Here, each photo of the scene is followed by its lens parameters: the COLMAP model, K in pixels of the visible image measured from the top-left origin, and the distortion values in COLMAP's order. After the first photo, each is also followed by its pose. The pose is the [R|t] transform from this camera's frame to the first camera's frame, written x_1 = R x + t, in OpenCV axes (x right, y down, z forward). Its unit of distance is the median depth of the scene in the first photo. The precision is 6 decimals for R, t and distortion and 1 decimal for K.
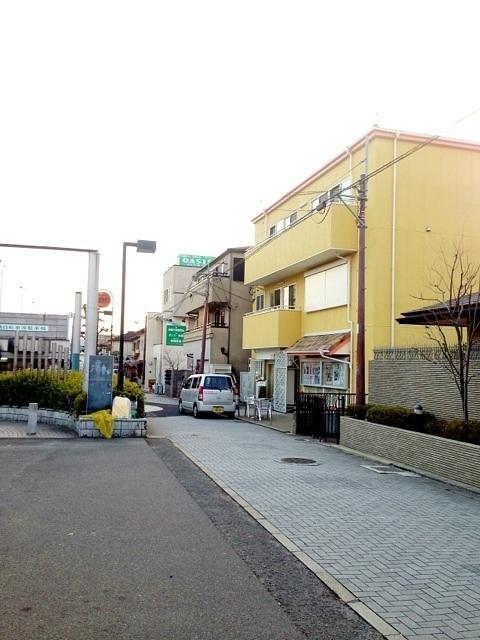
lens RADIAL K [[592.7, 0, 239.2], [0, 592.7, 320.6], [0, 0, 1]] dist [0.058318, 0.000000]
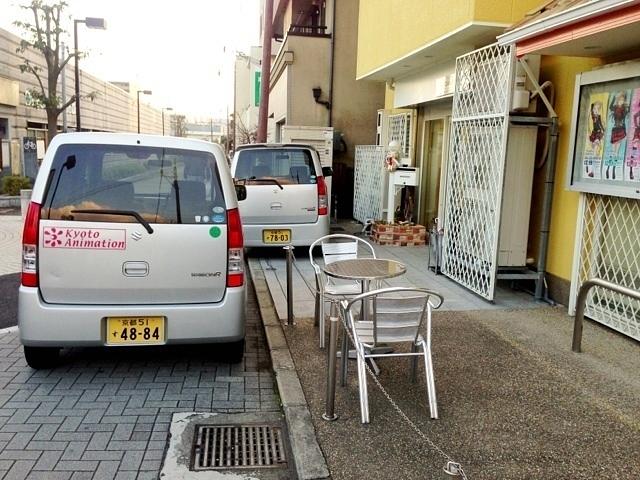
lens RADIAL K [[592.7, 0, 319.6], [0, 592.7, 236.7], [0, 0, 1]] dist [0.058318, 0.000000]
pose [[0.991729, 0.022419, -0.126373, 0.033150], [0.005752, 0.975872, 0.218268, 0.065520], [0.128217, -0.217190, 0.967672, 0.664998]]
